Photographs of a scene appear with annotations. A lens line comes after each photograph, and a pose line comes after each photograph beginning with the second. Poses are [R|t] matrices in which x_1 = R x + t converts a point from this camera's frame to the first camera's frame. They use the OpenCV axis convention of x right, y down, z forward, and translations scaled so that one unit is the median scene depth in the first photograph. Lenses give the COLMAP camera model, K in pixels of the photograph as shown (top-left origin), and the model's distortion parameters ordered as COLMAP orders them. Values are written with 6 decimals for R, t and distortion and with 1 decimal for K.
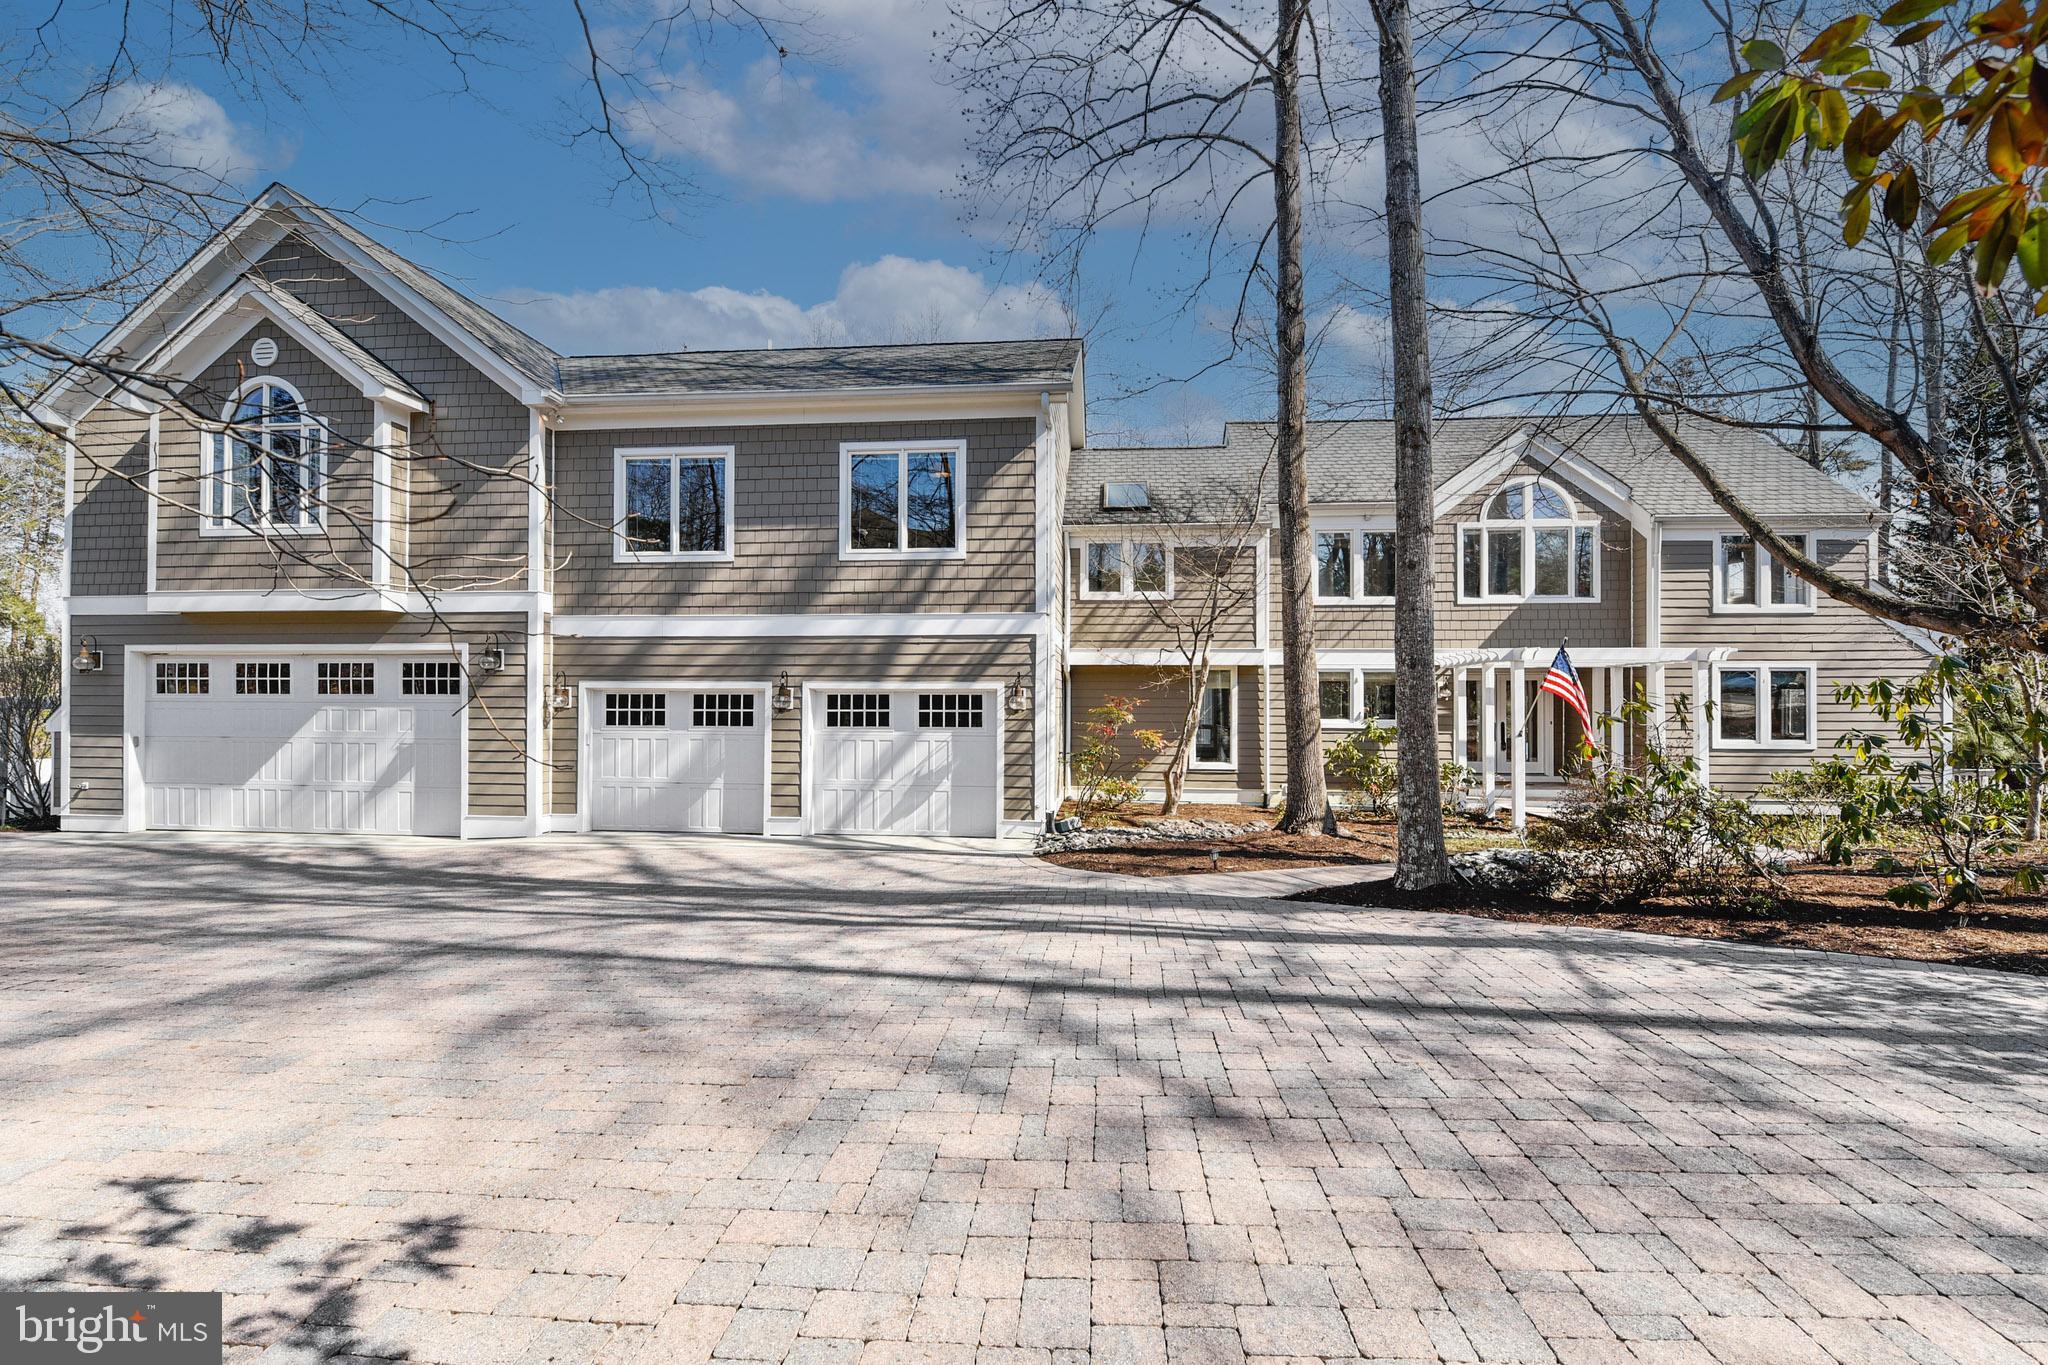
lens RADIAL K [[875.4, 0, 1024.1], [0, 875.4, 693.5], [0, 0, 1]] dist [-0.003332, -0.000807]
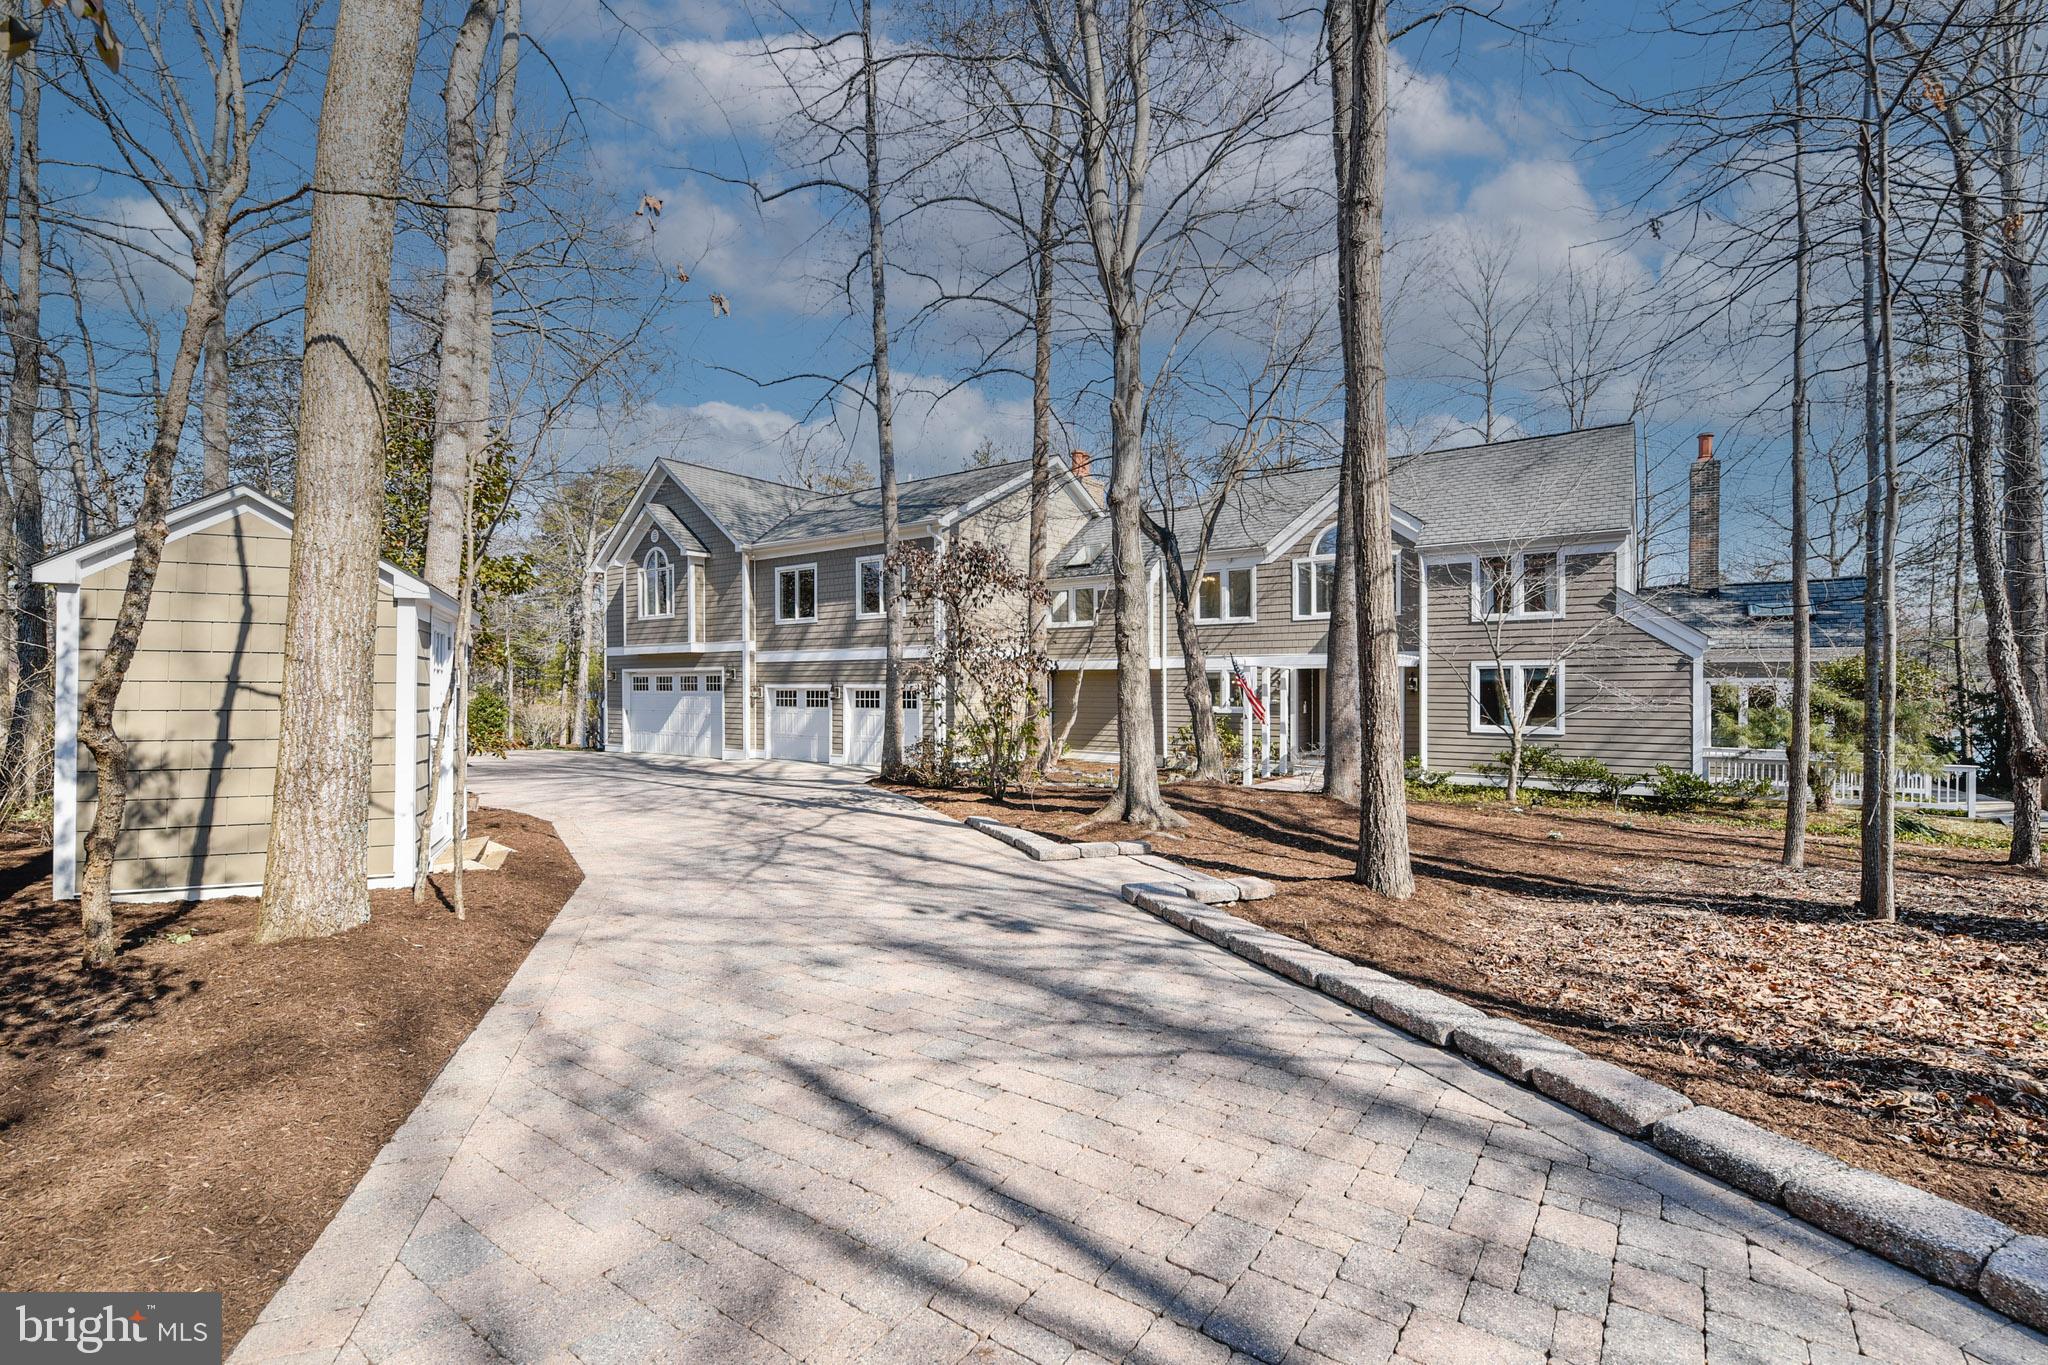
lens RADIAL K [[875.4, 0, 1024.1], [0, 875.4, 693.5], [0, 0, 1]] dist [-0.003332, -0.000807]
pose [[0.867437, -0.000497, -0.497547, 1.008902], [0.005867, 0.999940, 0.009231, -0.007708], [0.497513, -0.010927, 0.867388, -0.447675]]
